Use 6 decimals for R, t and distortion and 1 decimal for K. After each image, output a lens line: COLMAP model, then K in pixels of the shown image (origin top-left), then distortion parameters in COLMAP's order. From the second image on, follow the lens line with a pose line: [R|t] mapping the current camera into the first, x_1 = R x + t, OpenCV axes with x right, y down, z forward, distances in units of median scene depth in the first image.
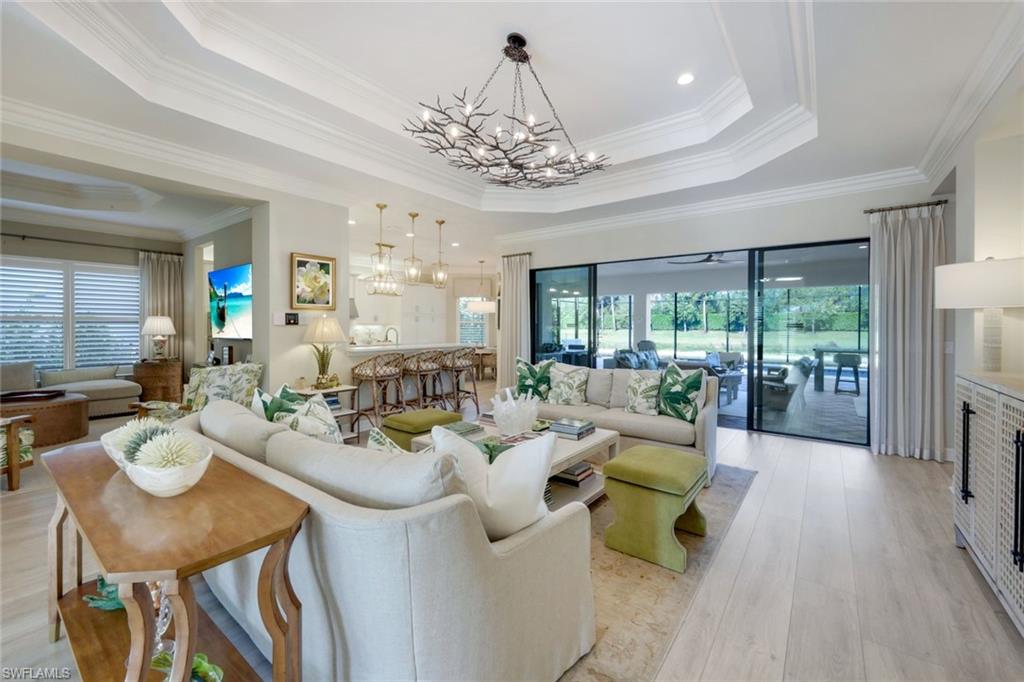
lens RADIAL K [[421.5, 0, 503.9], [0, 421.5, 326.8], [0, 0, 1]] dist [-0.001071, -0.000168]
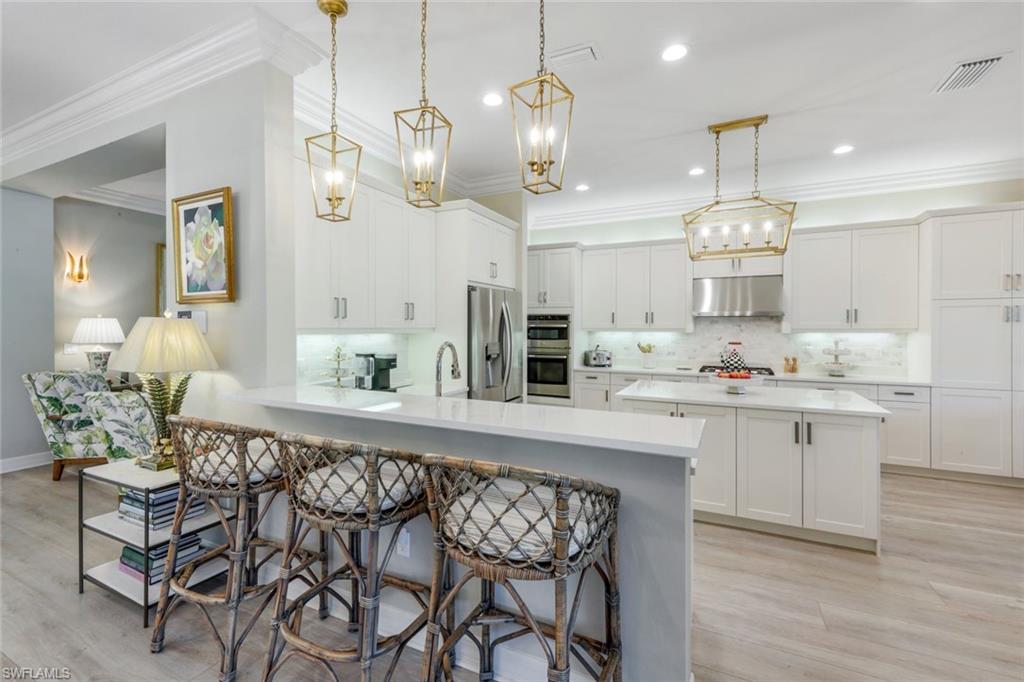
lens RADIAL K [[446.9, 0, 508.8], [0, 446.9, 335.7], [0, 0, 1]] dist [0.001352, 0.000552]
pose [[0.187386, 0.014387, -0.982181, 0.102168], [-0.004865, 0.999894, 0.013718, -0.007517], [0.982274, 0.002208, 0.187436, 0.918007]]
